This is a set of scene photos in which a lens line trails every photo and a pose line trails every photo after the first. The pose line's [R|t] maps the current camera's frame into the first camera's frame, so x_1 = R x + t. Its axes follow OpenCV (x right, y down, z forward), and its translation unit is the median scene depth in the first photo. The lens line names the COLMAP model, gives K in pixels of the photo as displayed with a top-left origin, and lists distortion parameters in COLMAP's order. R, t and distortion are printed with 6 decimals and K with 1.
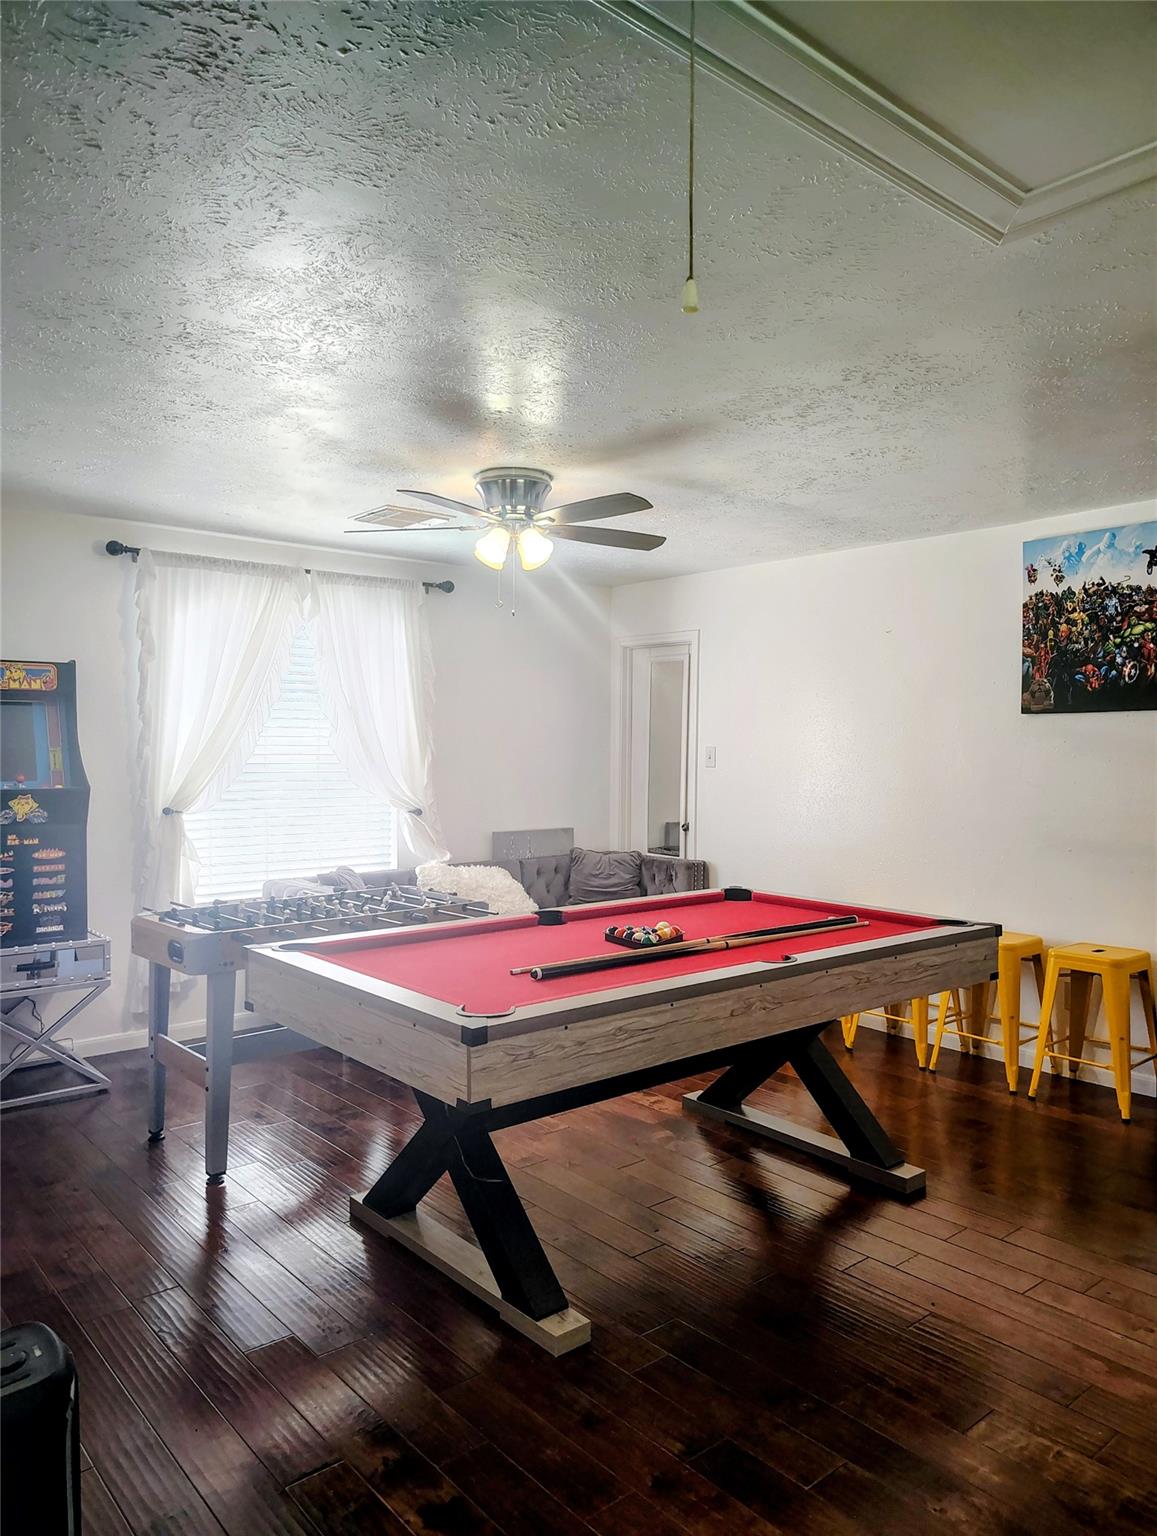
lens RADIAL K [[1064.5, 0, 578.5], [0, 1064.5, 768.0], [0, 0, 1]] dist [0.042213, 0.000288]
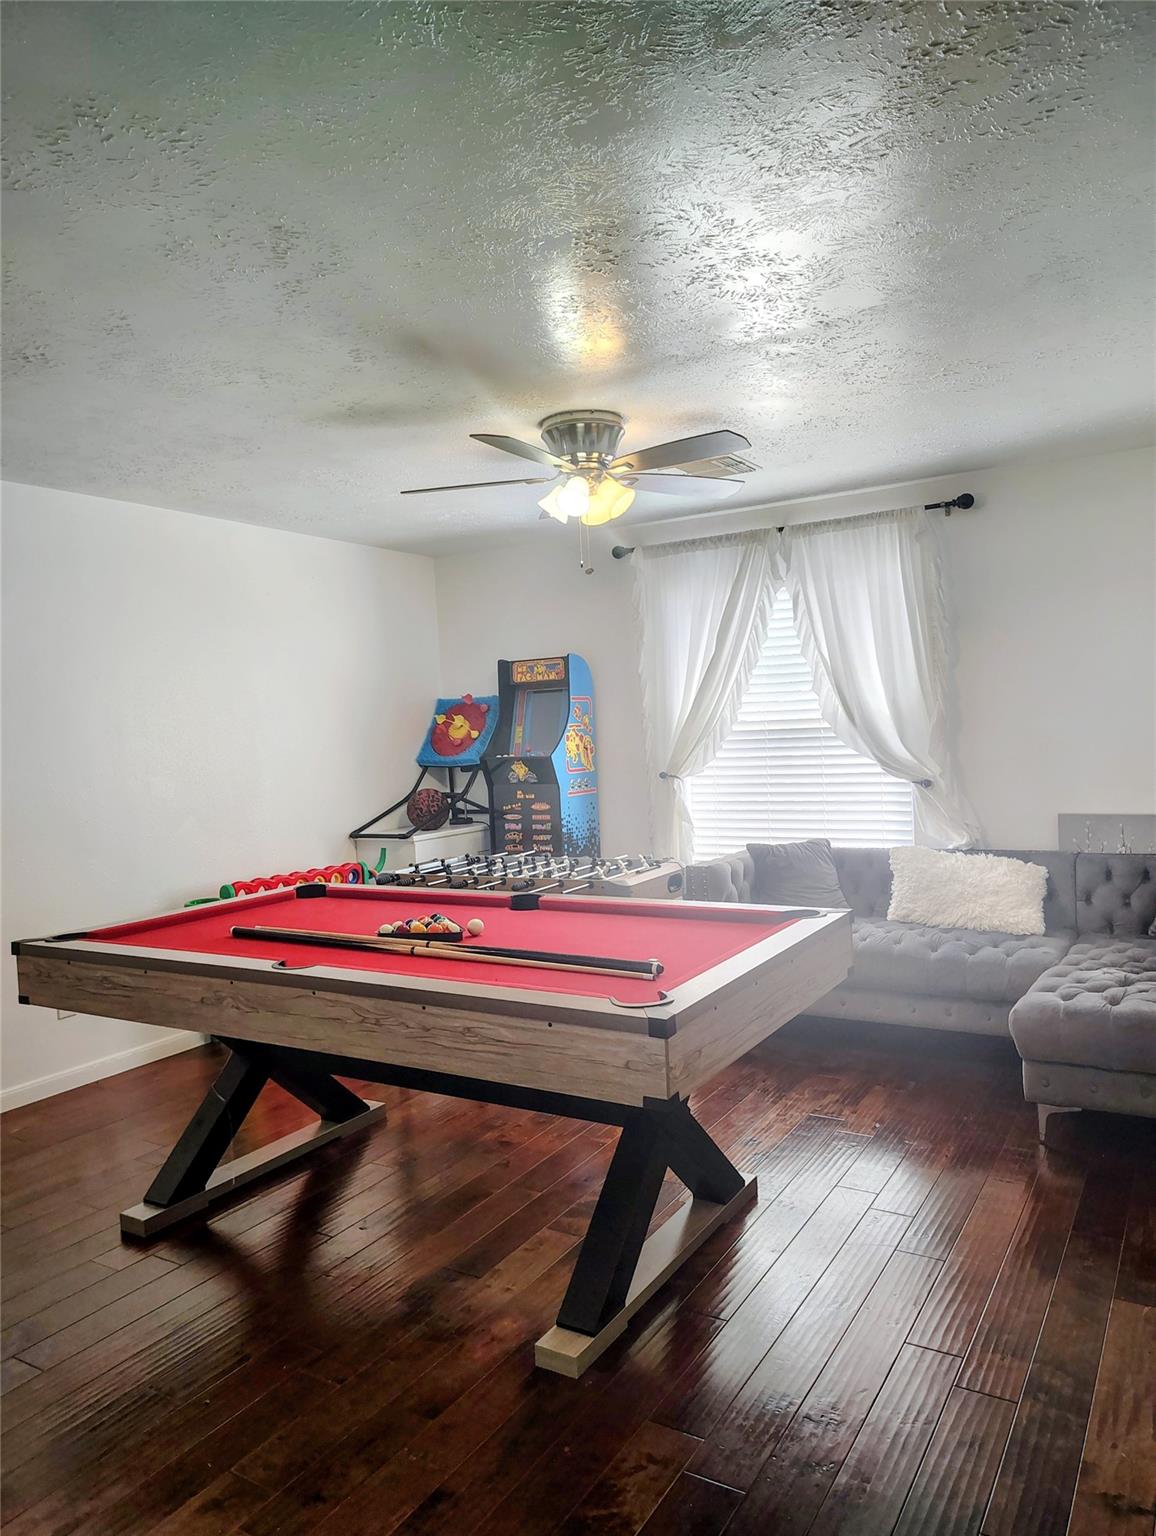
lens RADIAL K [[1062.5, 0, 577.3], [0, 1062.5, 737.4], [0, 0, 1]] dist [0.036693, 0.000227]
pose [[0.311156, -0.009639, -0.950310, 0.775253], [0.025673, 0.999669, -0.001734, 0.000028], [0.950012, -0.023858, 0.311301, 0.674345]]
